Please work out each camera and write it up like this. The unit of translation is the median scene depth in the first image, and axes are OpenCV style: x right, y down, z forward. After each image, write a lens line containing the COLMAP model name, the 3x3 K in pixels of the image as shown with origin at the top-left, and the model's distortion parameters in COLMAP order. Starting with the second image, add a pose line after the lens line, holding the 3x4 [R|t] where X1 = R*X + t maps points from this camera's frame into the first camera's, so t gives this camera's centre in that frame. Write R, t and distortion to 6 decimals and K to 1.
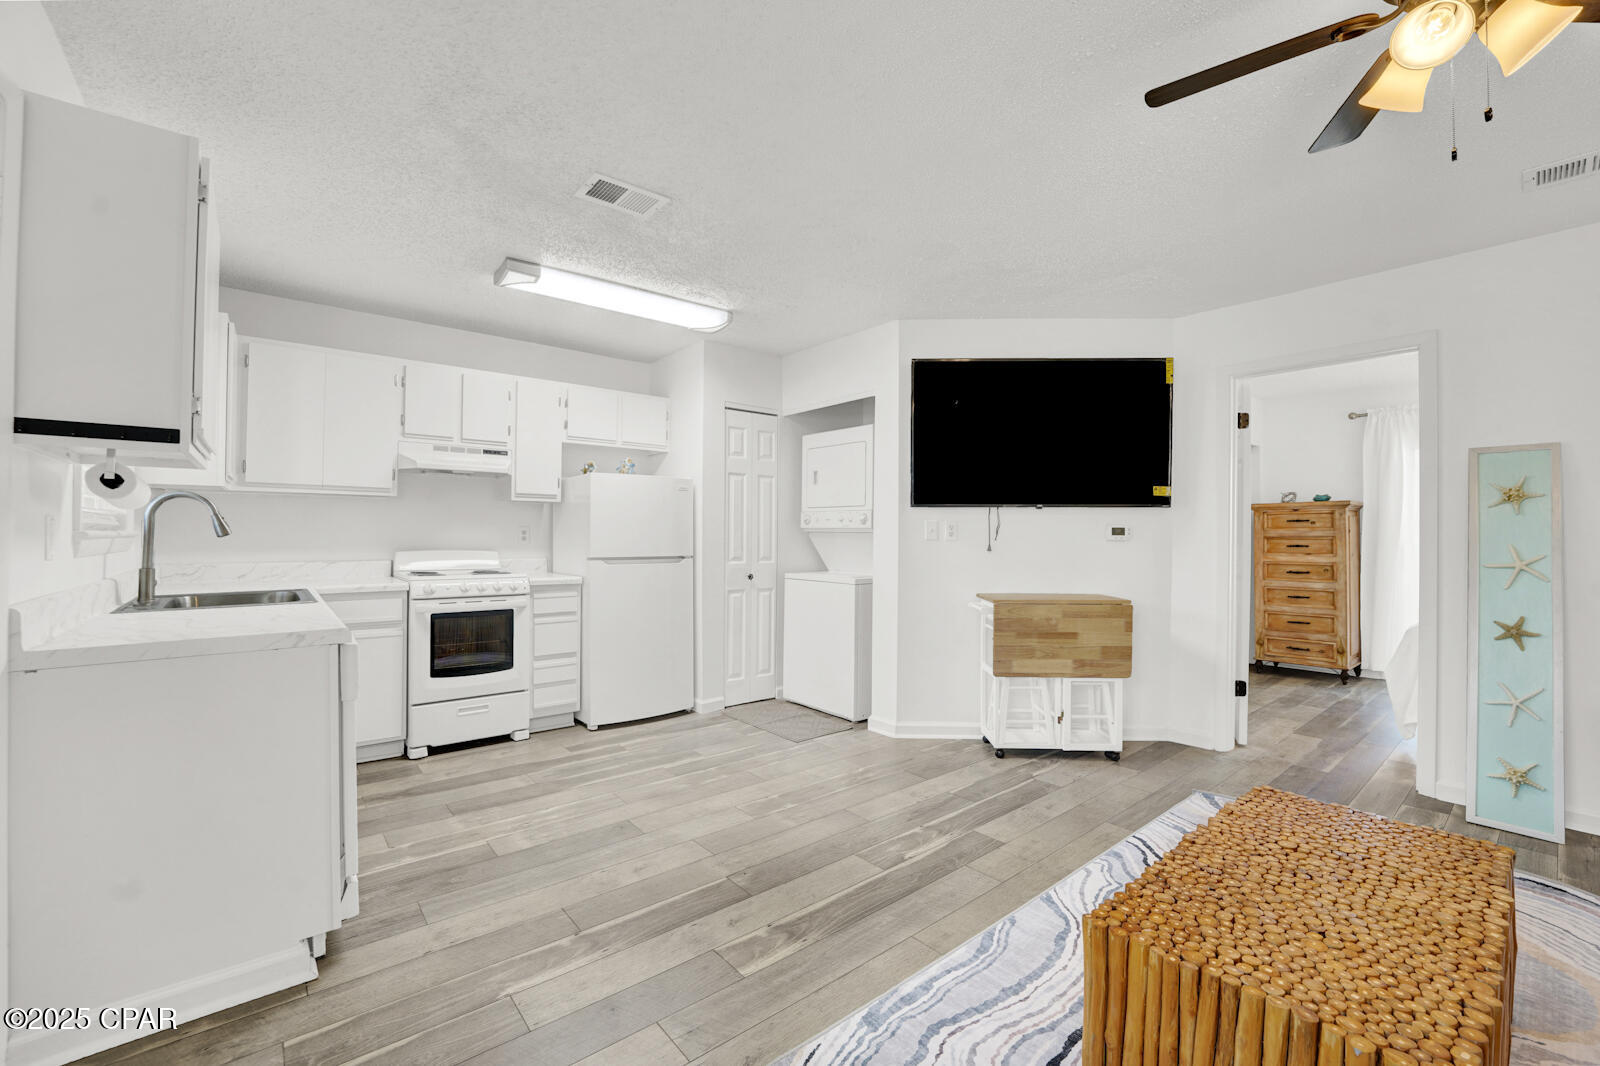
lens RADIAL K [[656.1, 0, 791.0], [0, 656.1, 538.3], [0, 0, 1]] dist [-0.024012, 0.000616]
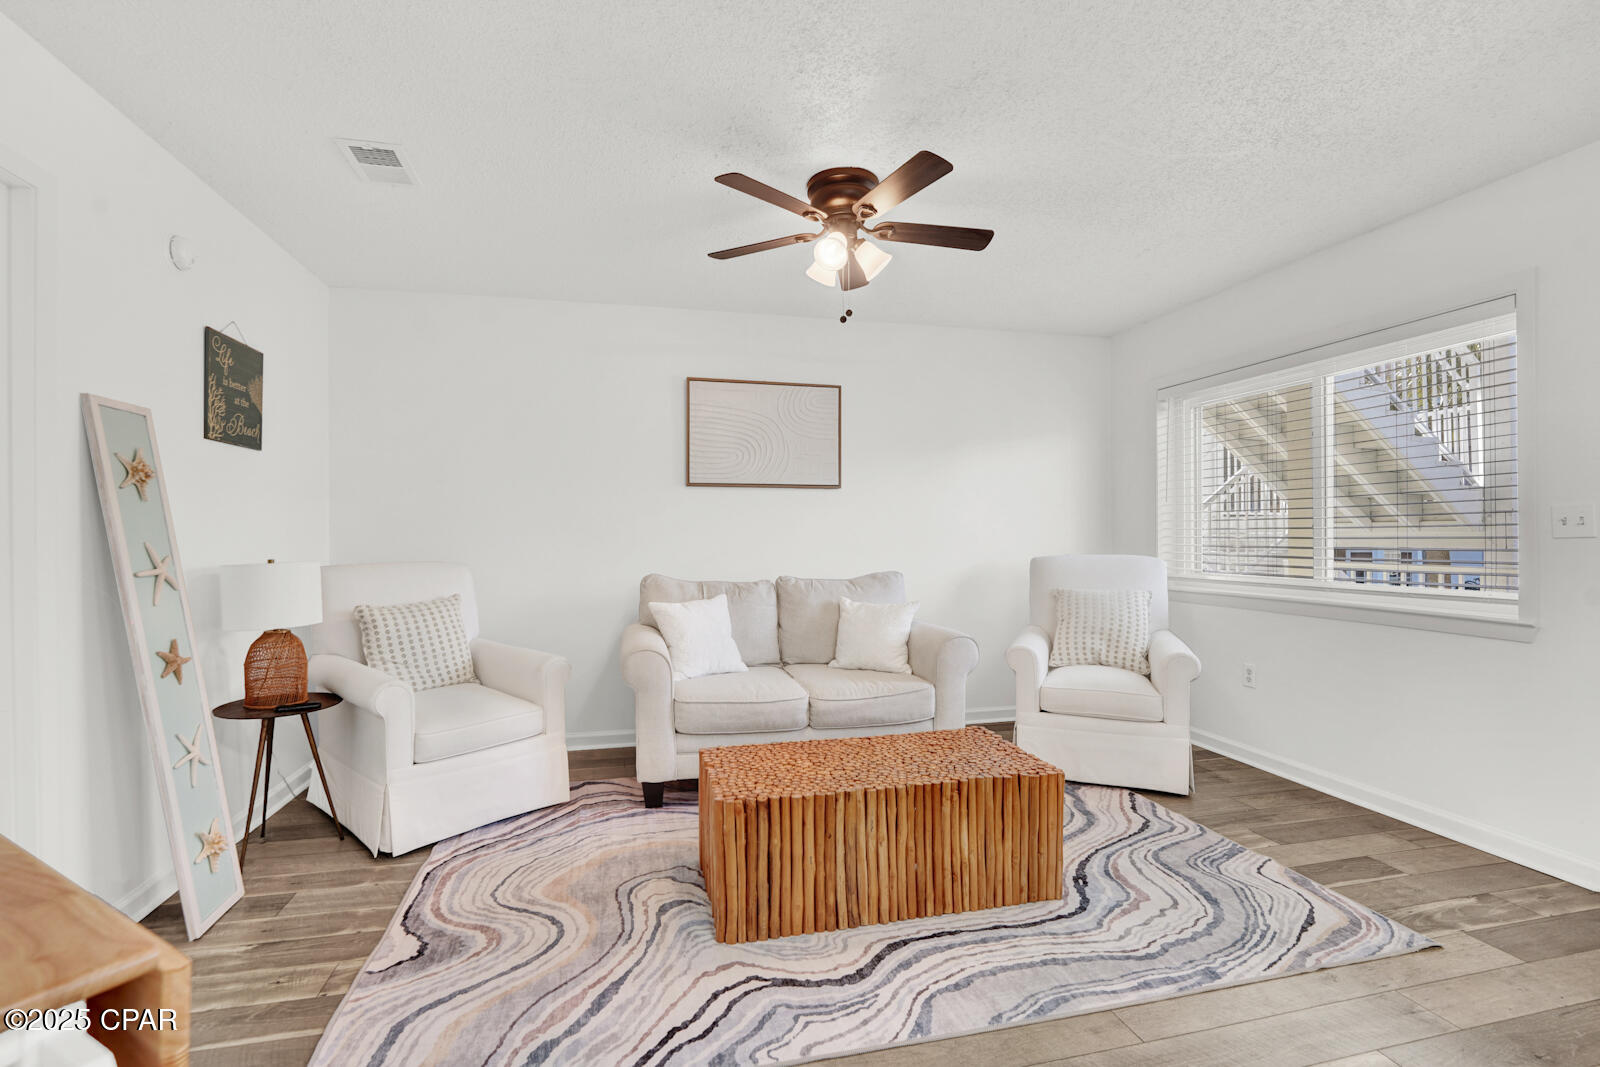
lens RADIAL K [[716.5, 0, 785.4], [0, 716.5, 537.6], [0, 0, 1]] dist [-0.017697, 0.000616]
pose [[-0.893411, -0.004728, 0.449216, 0.105573], [-0.001251, 0.999967, 0.008036, -0.003006], [-0.449239, 0.006618, -0.893387, 1.077273]]
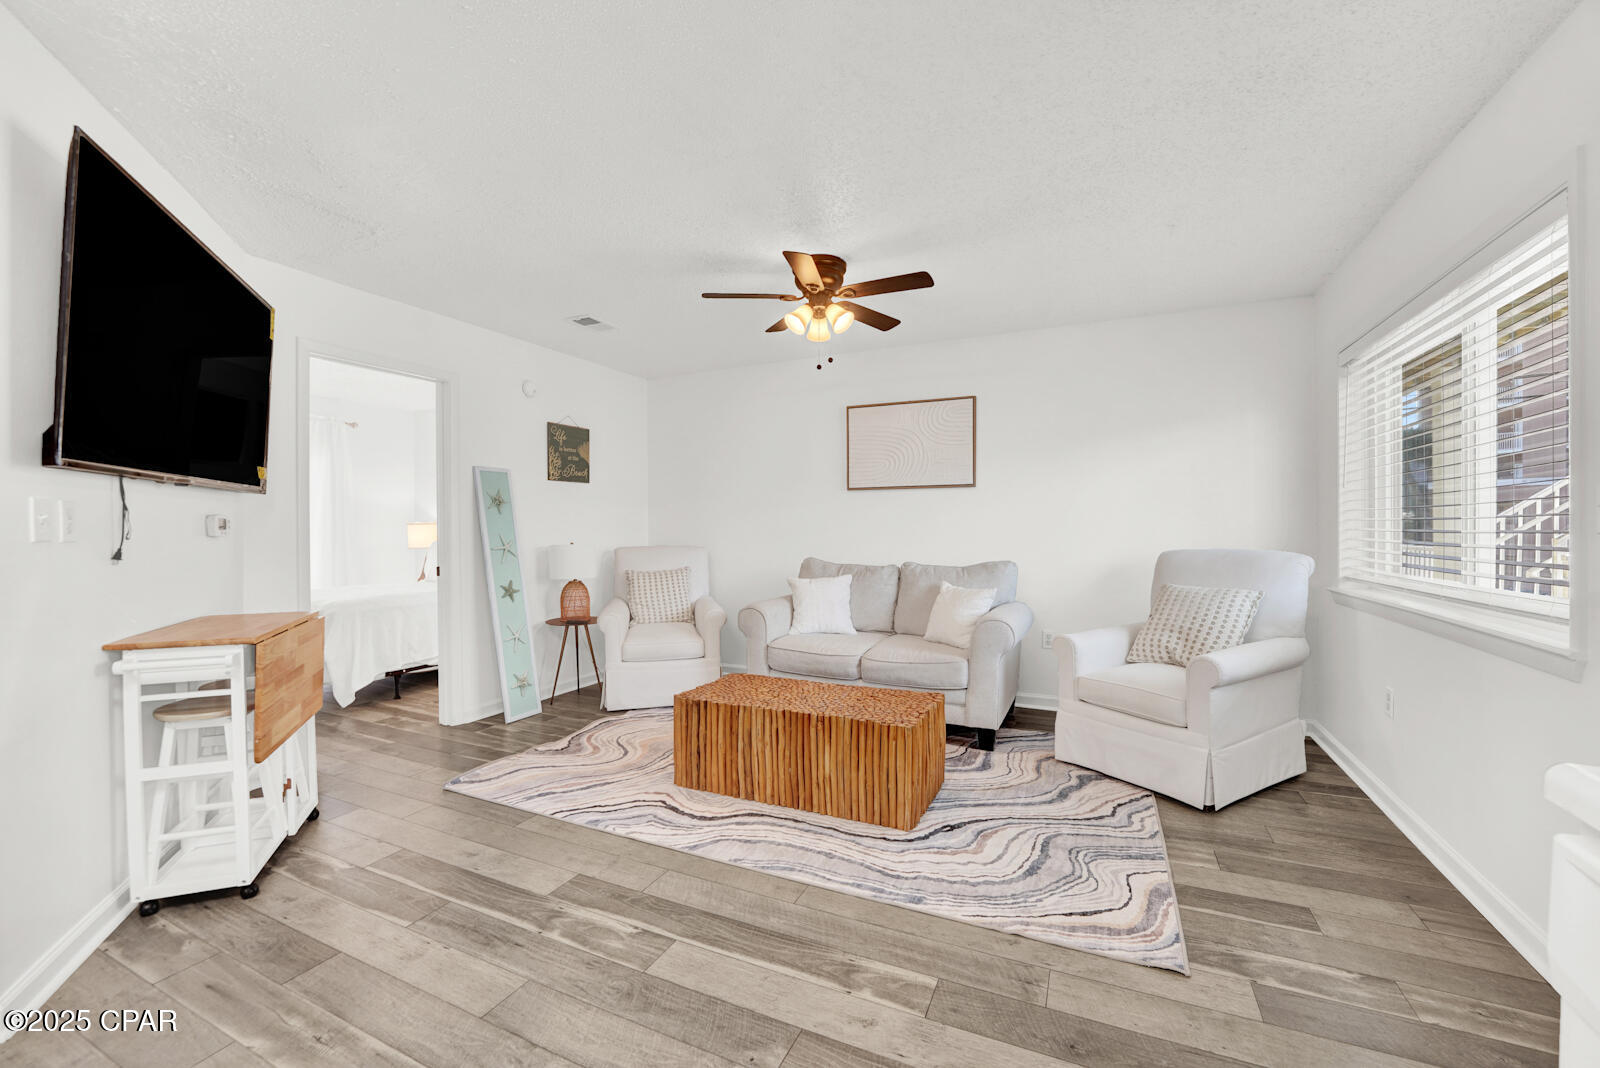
lens RADIAL K [[649.5, 0, 782.0], [0, 649.5, 536.3], [0, 0, 1]] dist [-0.023157, 0.000138]
pose [[-0.414638, -0.013477, 0.909886, -0.420952], [0.006007, 0.999828, 0.017547, -0.006018], [-0.909966, 0.012742, -0.414486, 0.798716]]
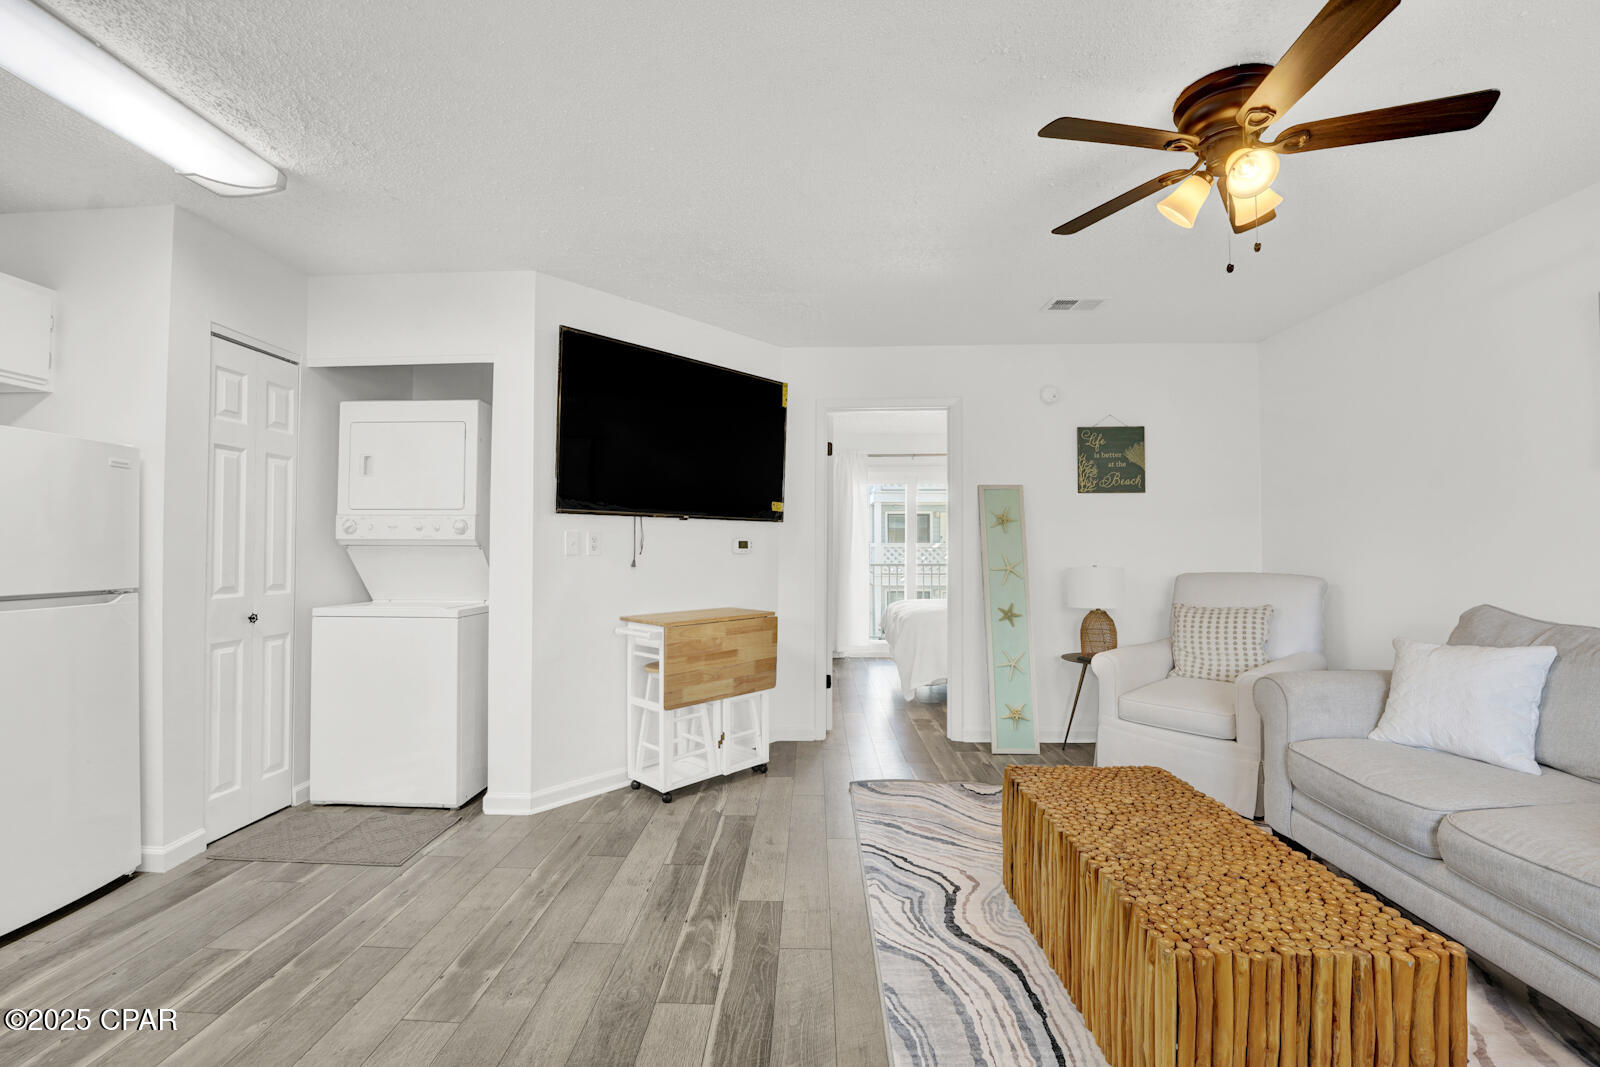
lens RADIAL K [[656.1, 0, 791.0], [0, 656.1, 538.8], [0, 0, 1]] dist [-0.024012, 0.000616]
pose [[0.662972, 0.007603, 0.748605, -0.232429], [0.005906, 0.999864, -0.015385, -0.003670], [-0.748621, 0.014621, 0.662837, 0.291896]]
